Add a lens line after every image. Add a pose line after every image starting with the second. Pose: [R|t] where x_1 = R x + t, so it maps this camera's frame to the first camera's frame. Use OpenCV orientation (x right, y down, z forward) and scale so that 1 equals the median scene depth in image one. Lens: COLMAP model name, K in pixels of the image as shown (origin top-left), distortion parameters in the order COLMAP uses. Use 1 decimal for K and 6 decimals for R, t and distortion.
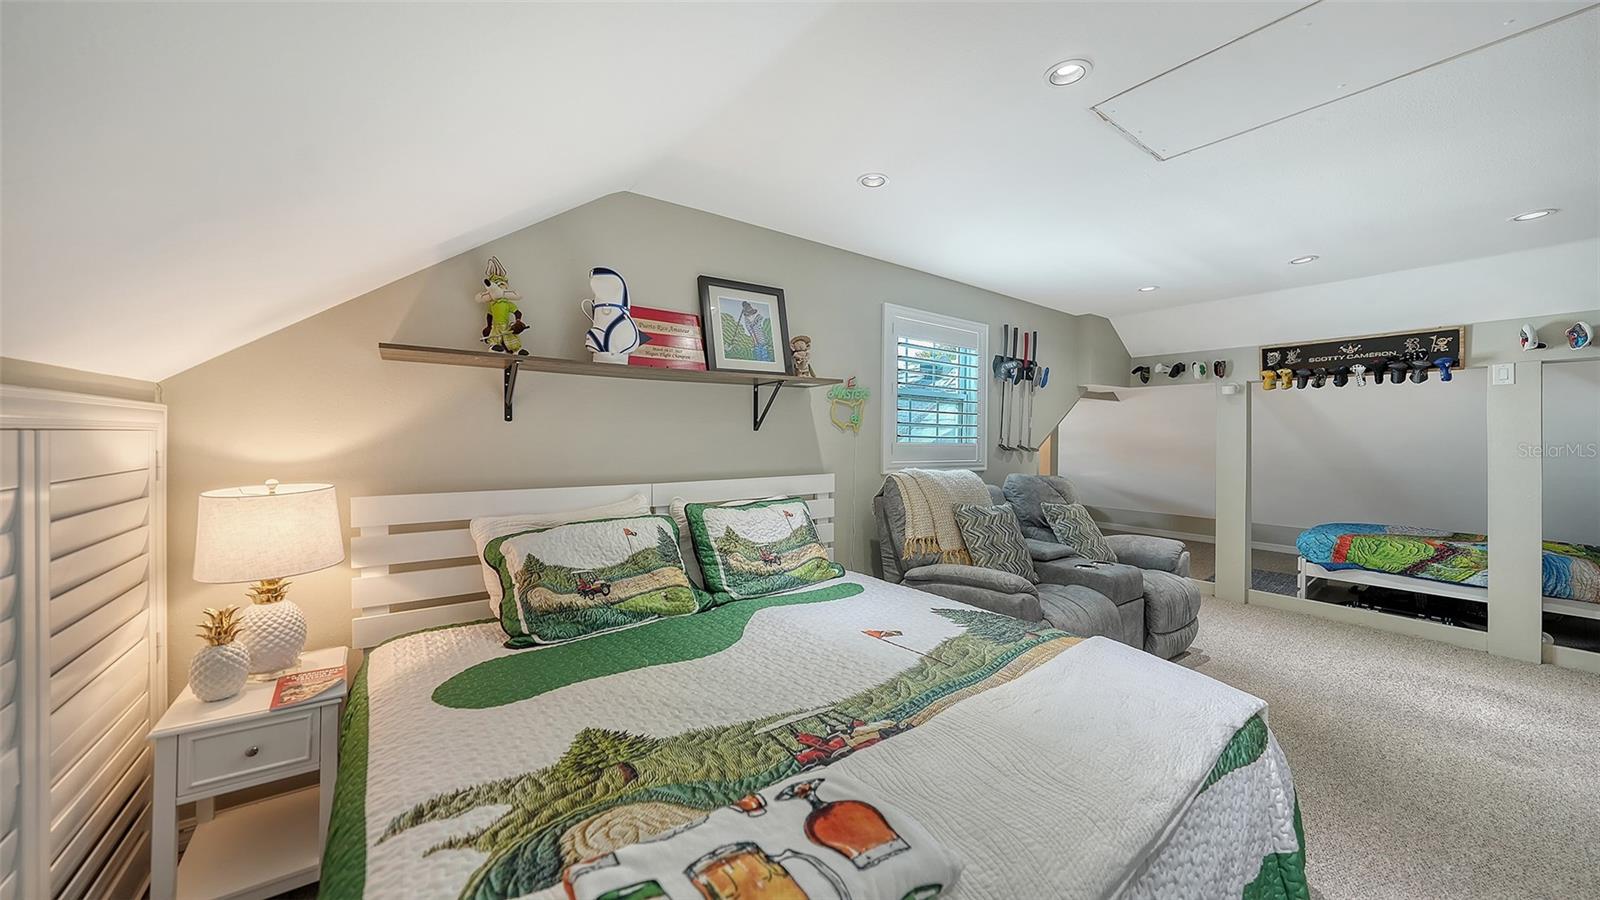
lens RADIAL K [[556.1, 0, 804.7], [0, 556.1, 438.3], [0, 0, 1]] dist [-0.002781, 0.001358]
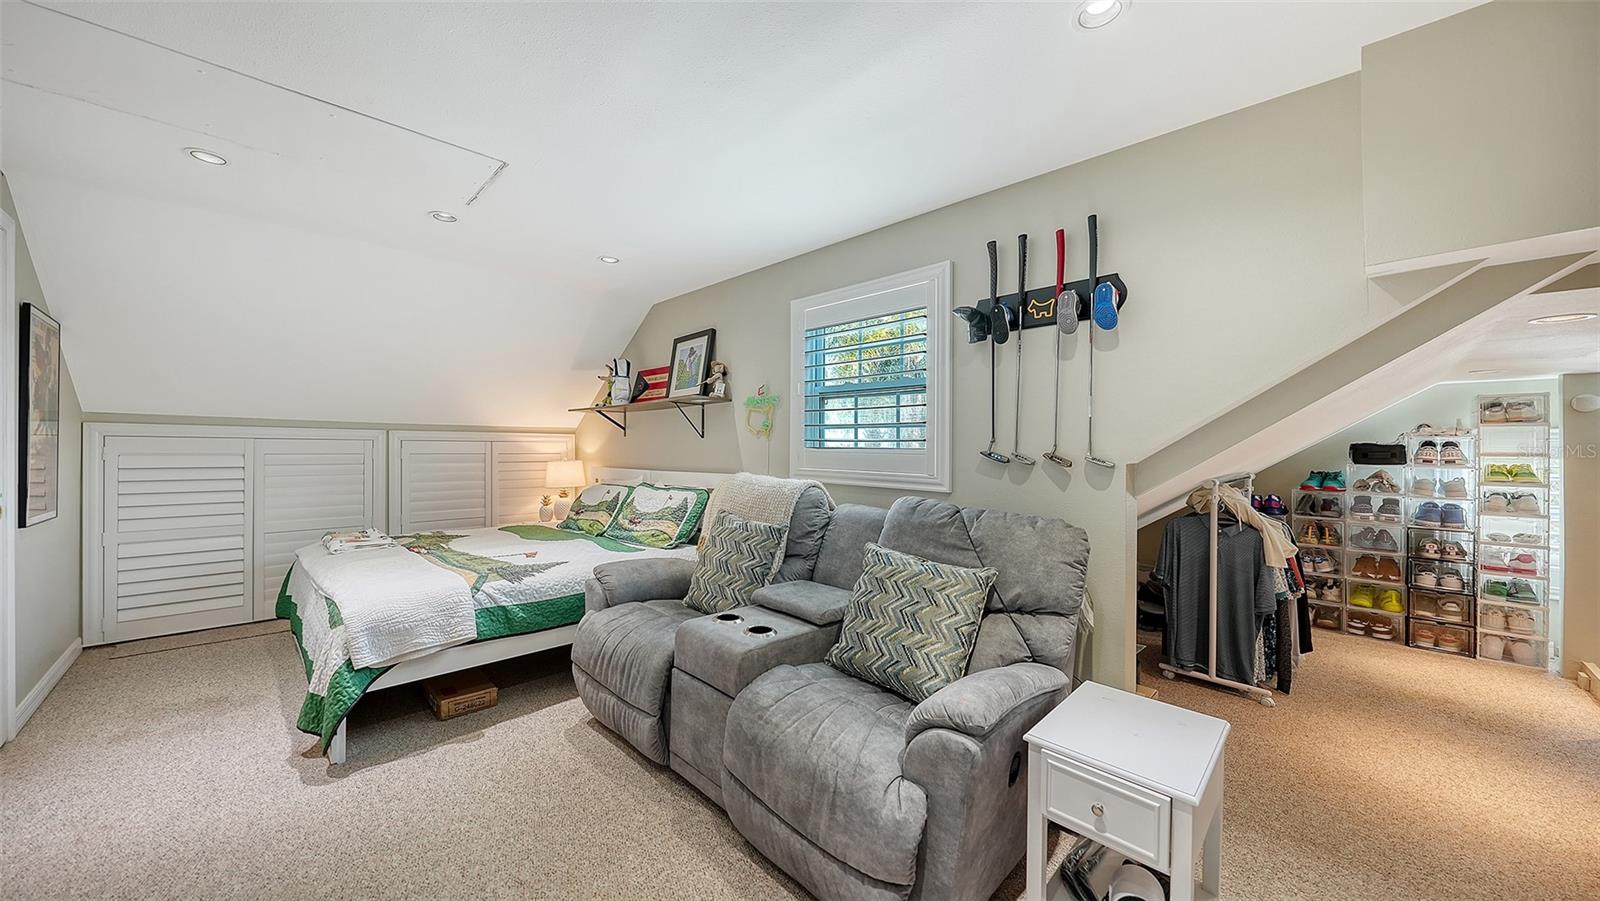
lens RADIAL K [[552.5, 0, 805.3], [0, 552.5, 446.4], [0, 0, 1]] dist [0.002140, 0.000031]
pose [[0.149190, -0.010900, -0.988748, 0.940869], [-0.011135, 0.999857, -0.012702, 0.015933], [0.988746, 0.012905, 0.149047, 0.765937]]
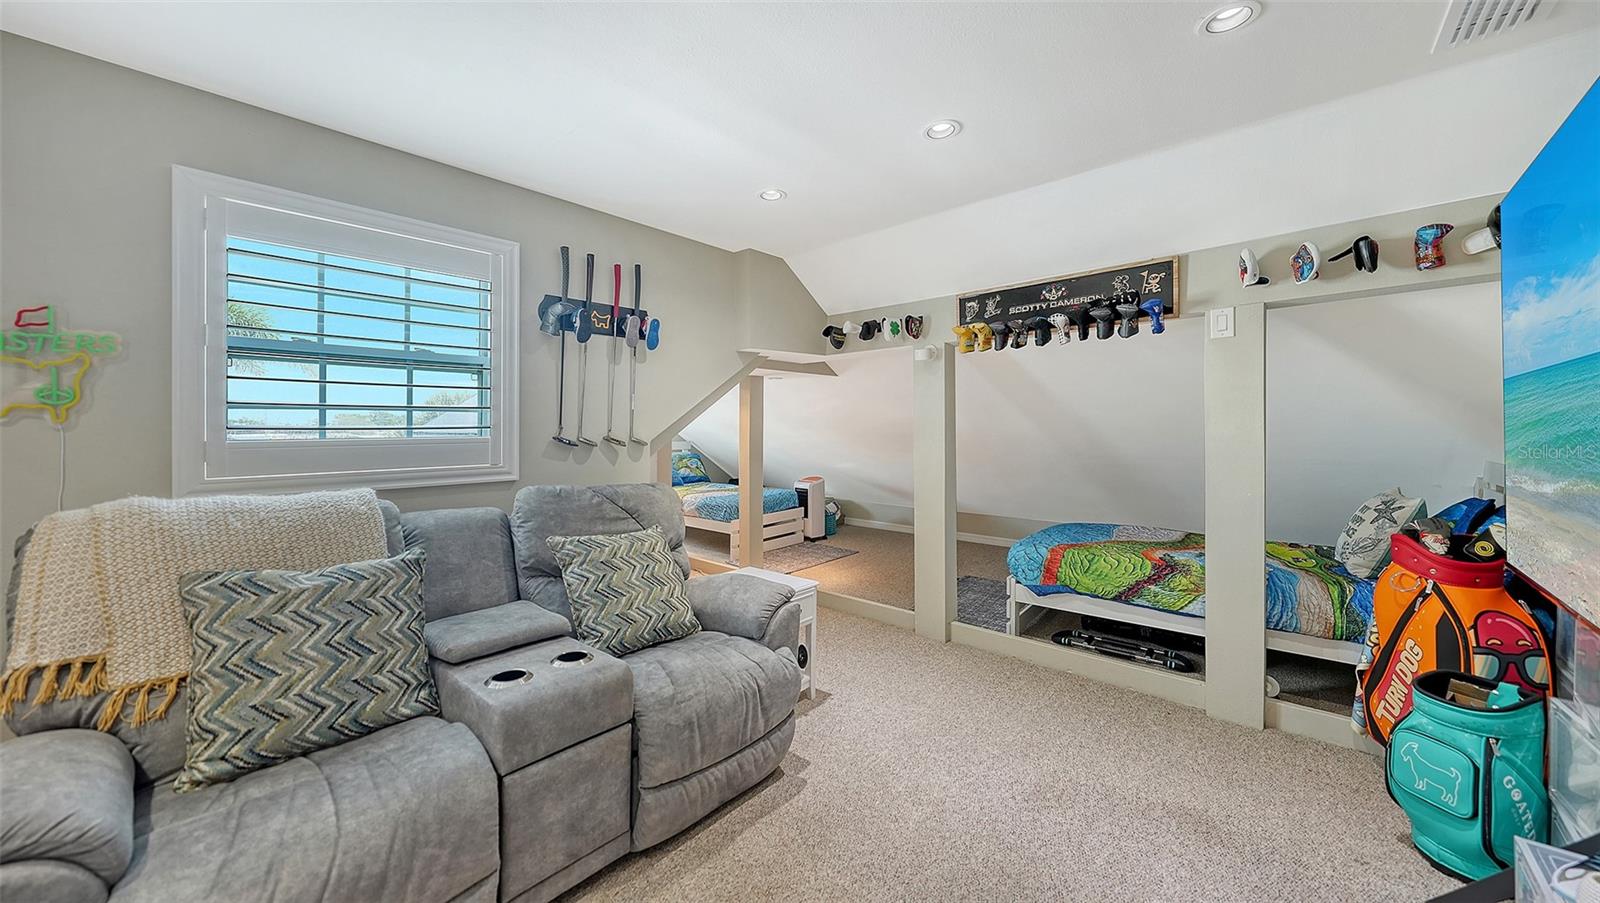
lens RADIAL K [[562.0, 0, 759.3], [0, 562.0, 441.6], [0, 0, 1]] dist [-0.013183, -0.000133]
pose [[0.987015, -0.024220, 0.158793, 0.501962], [0.020231, 0.999439, 0.026684, 0.003703], [-0.159350, -0.023125, 0.986951, 0.351729]]
